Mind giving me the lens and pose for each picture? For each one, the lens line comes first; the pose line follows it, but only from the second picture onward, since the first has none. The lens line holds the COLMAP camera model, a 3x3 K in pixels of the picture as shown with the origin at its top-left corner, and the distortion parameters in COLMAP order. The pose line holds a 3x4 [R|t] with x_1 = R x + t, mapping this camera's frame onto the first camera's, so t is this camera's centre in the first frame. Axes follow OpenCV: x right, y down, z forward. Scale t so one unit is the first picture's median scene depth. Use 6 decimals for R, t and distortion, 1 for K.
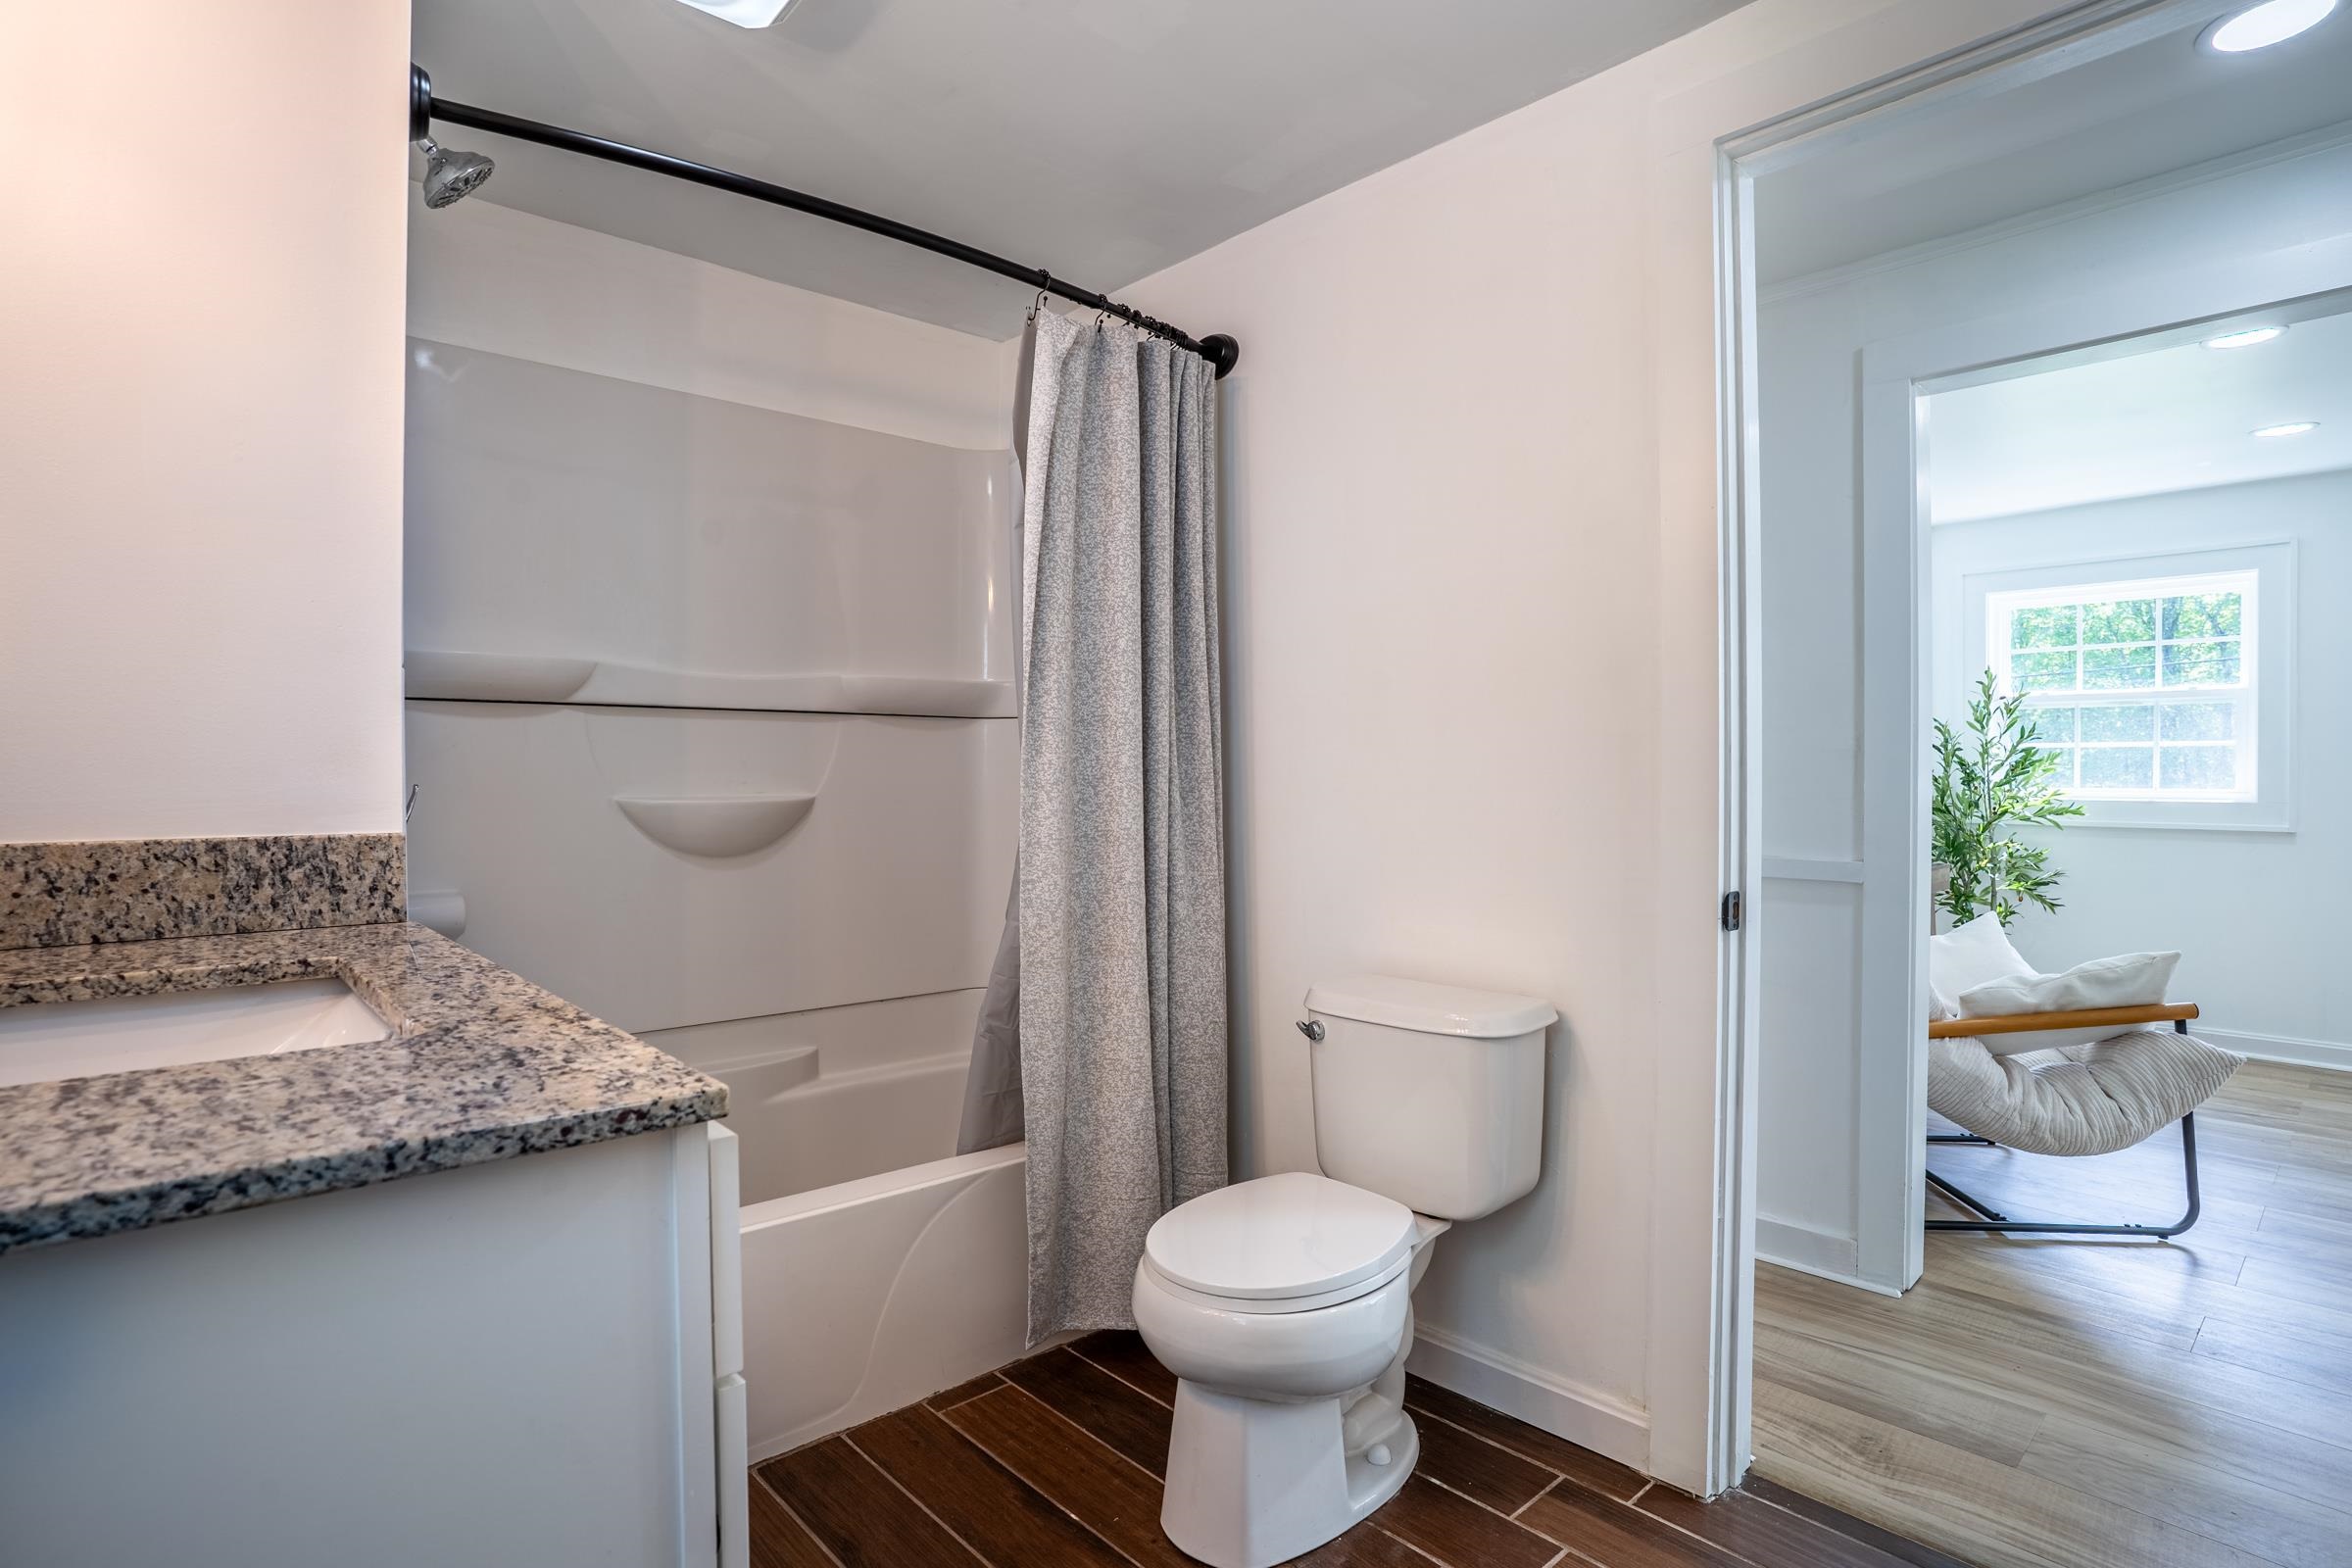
lens RADIAL K [[1155.6, 0, 1177.9], [0, 1155.6, 779.1], [0, 0, 1]] dist [-0.068336, 0.026634]
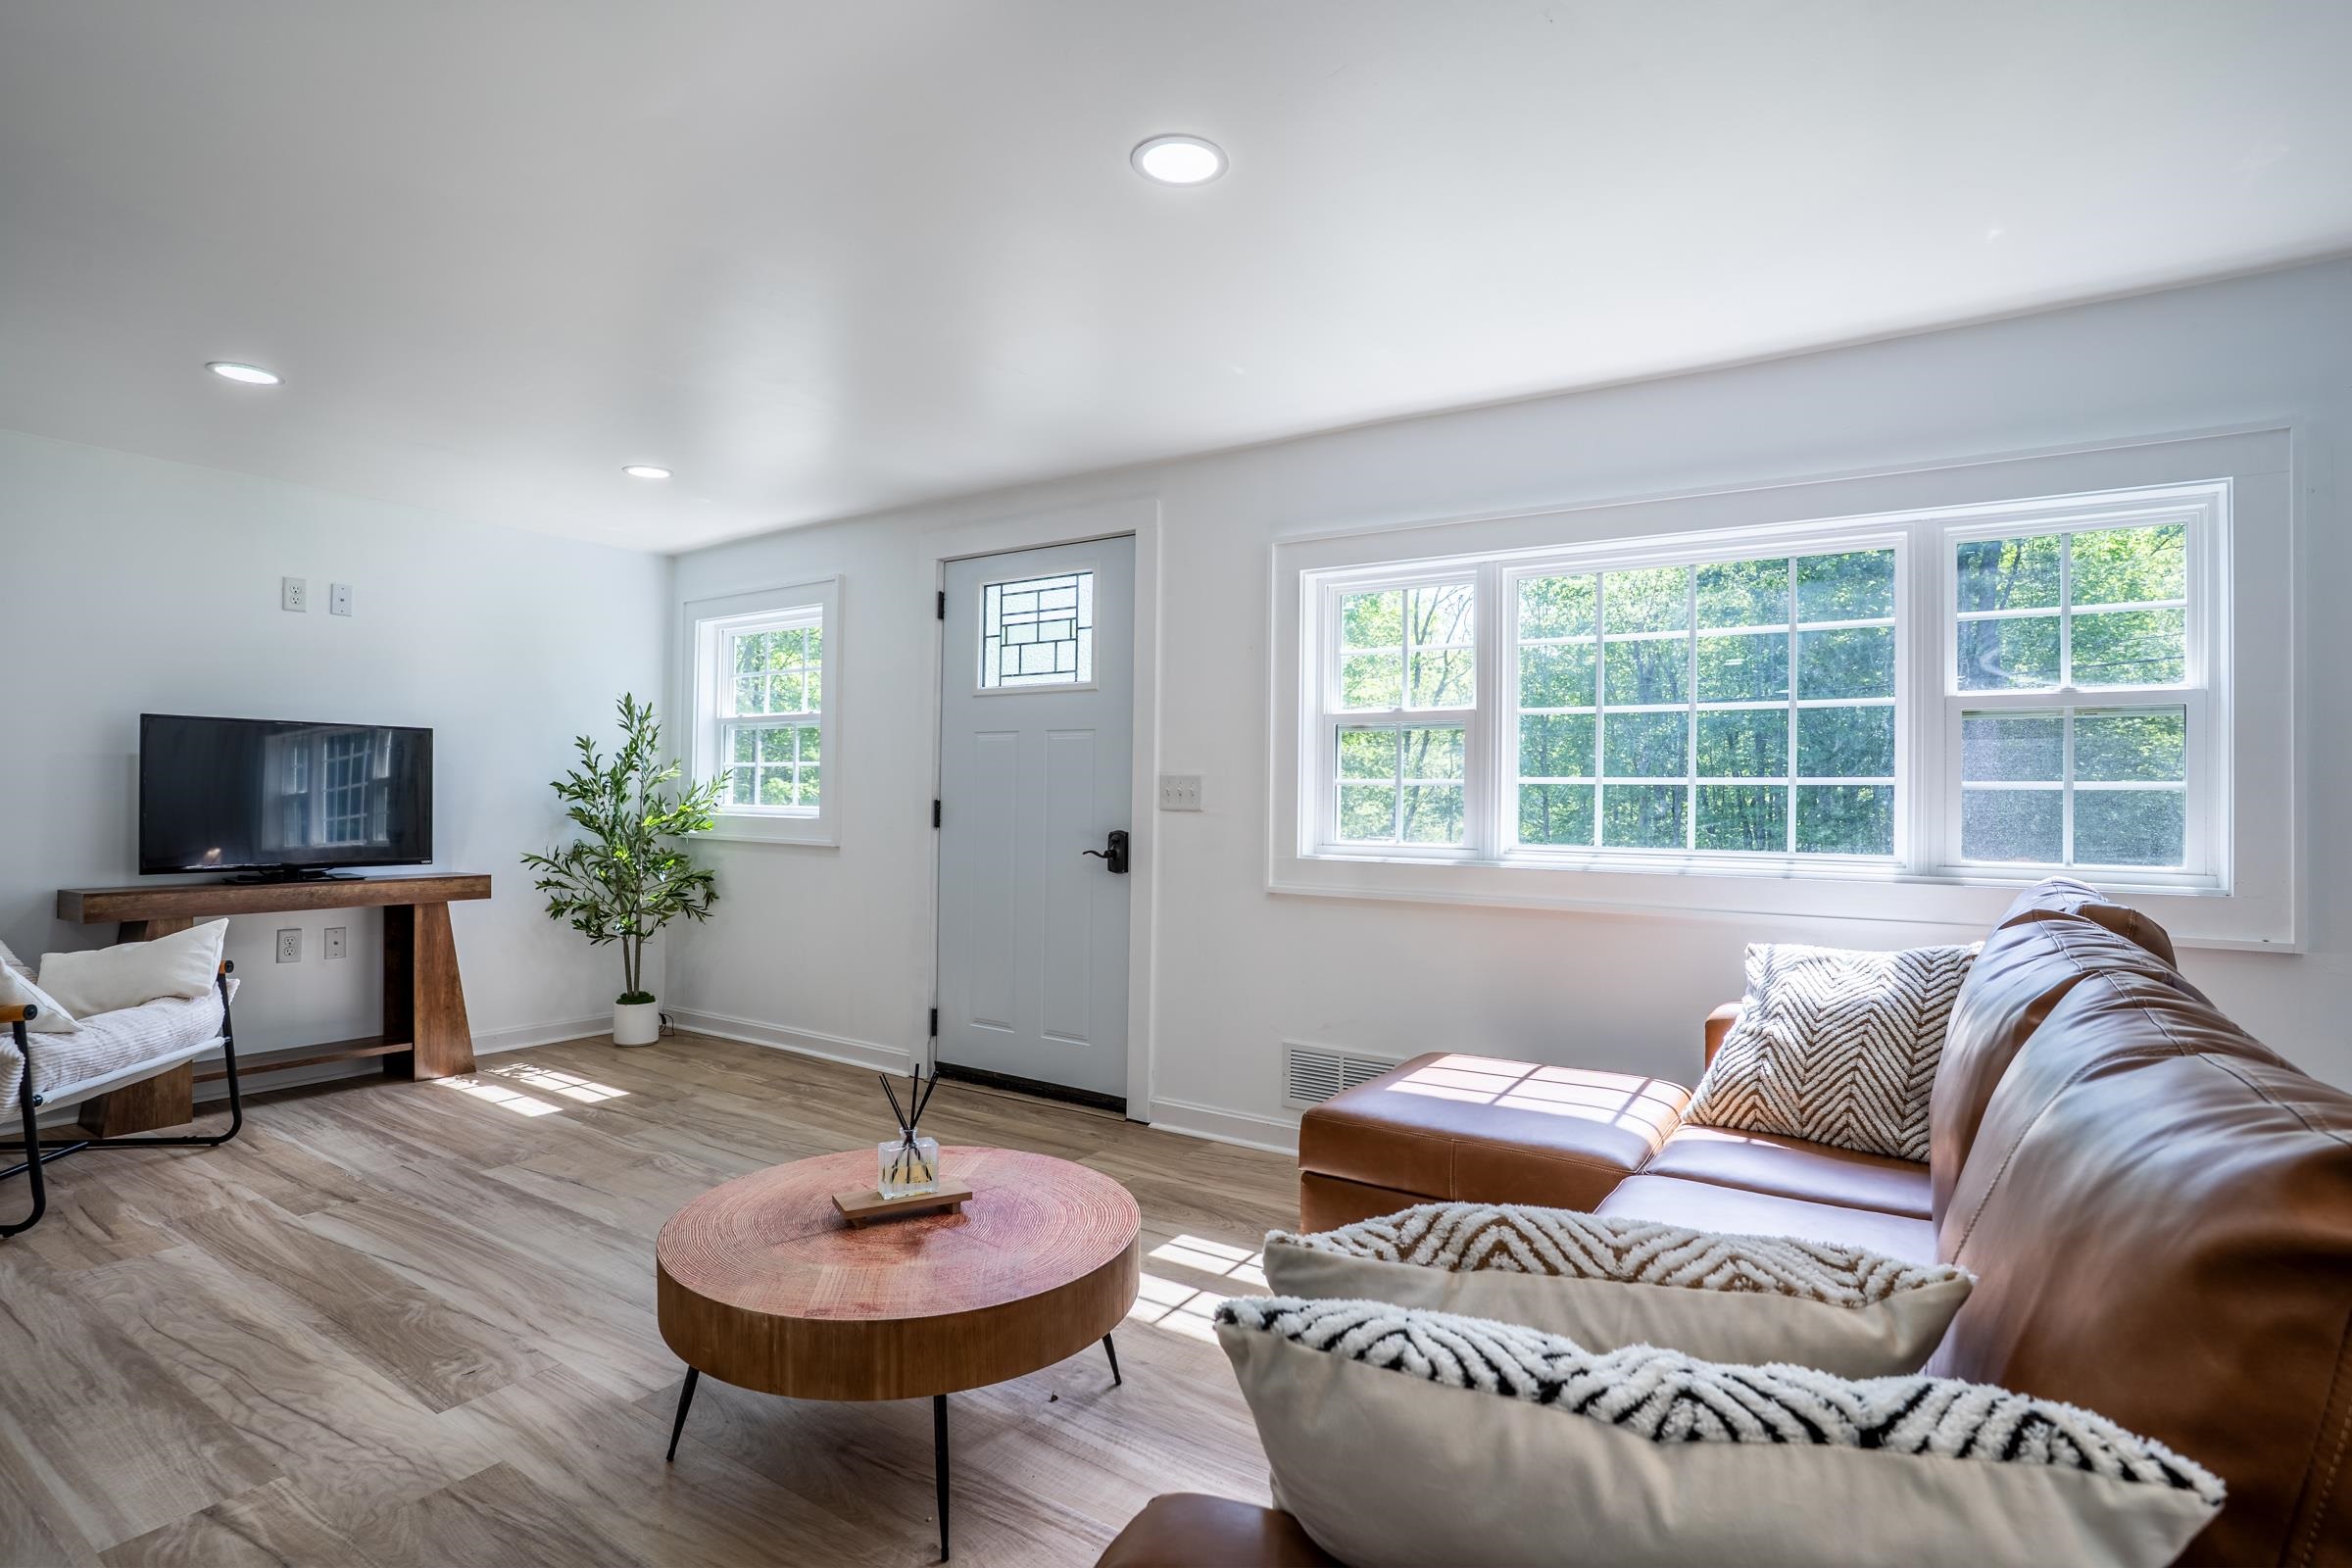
lens RADIAL K [[1155.6, 0, 1178.2], [0, 1155.6, 777.4], [0, 0, 1]] dist [-0.068336, 0.026634]
pose [[0.967788, 0.011917, 0.251484, 1.044042], [-0.006359, 0.999718, -0.022900, 0.004635], [-0.251685, 0.020563, 0.967591, -0.167946]]
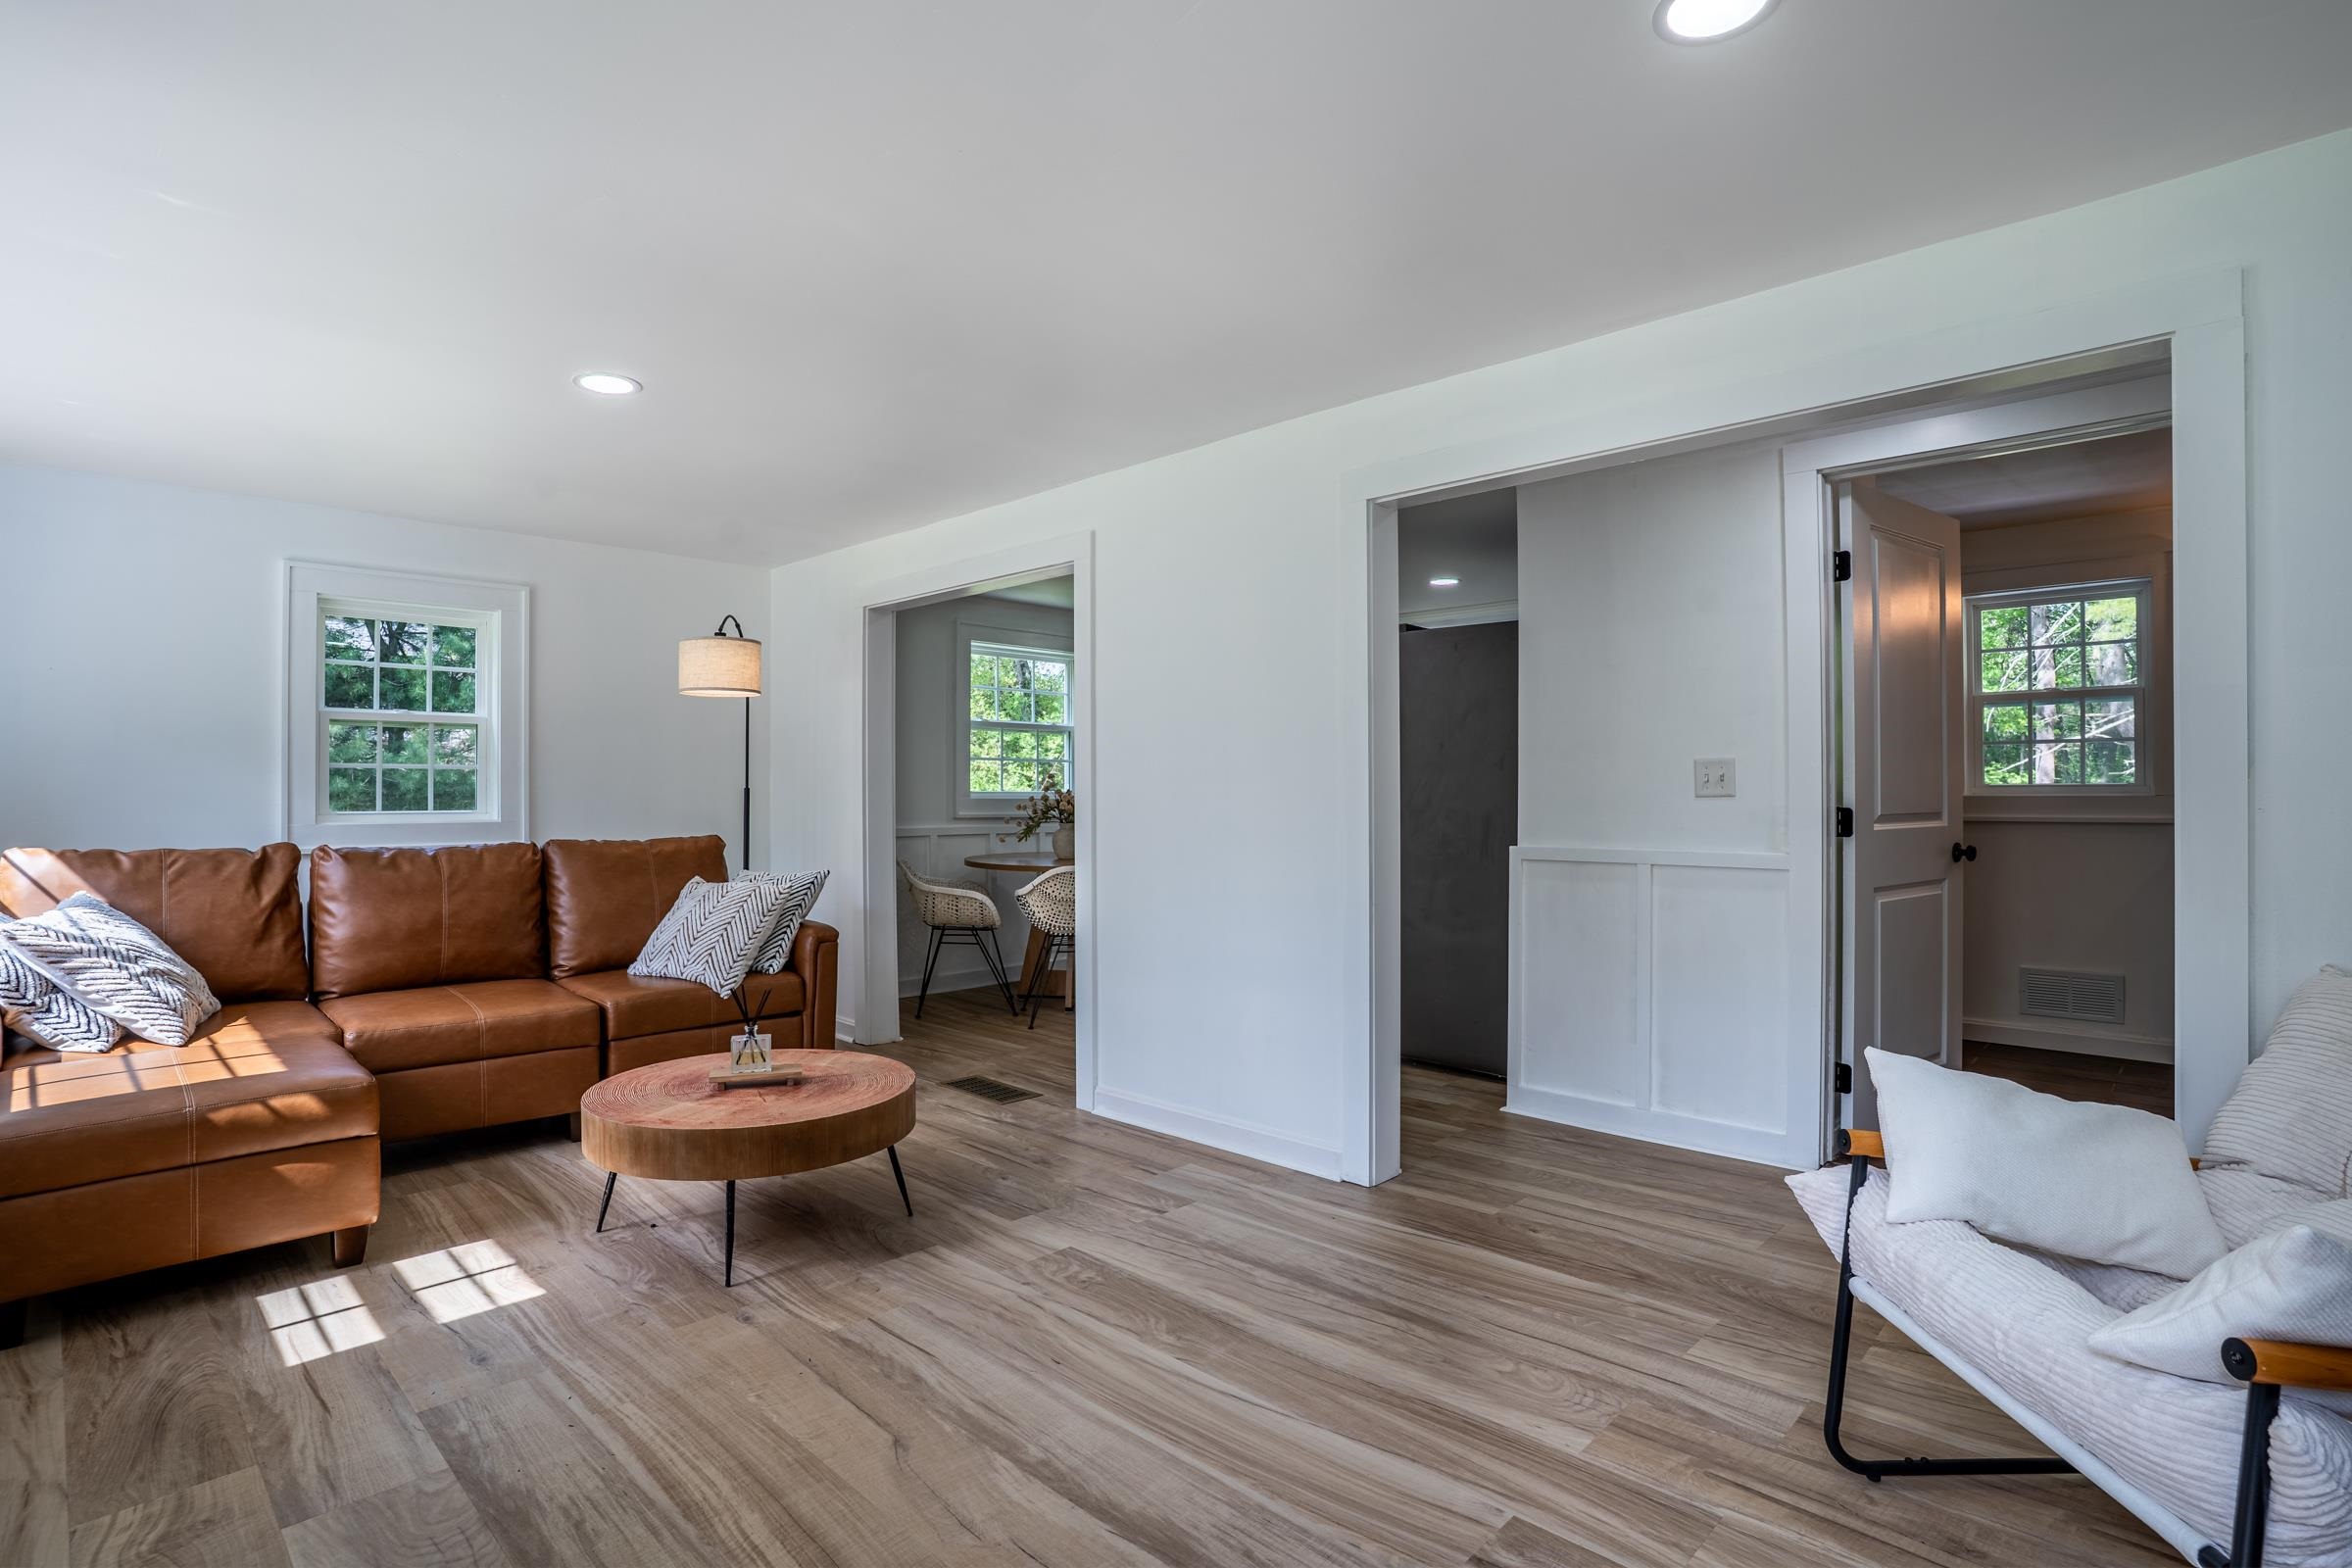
lens RADIAL K [[1155.6, 0, 1151.3], [0, 1155.6, 799.9], [0, 0, 1]] dist [-0.068336, 0.026634]
pose [[-0.998774, 0.002301, -0.049439, 0.850862], [0.001629, 0.999906, 0.013634, -0.004077], [0.049466, 0.013537, -0.998684, 1.017432]]
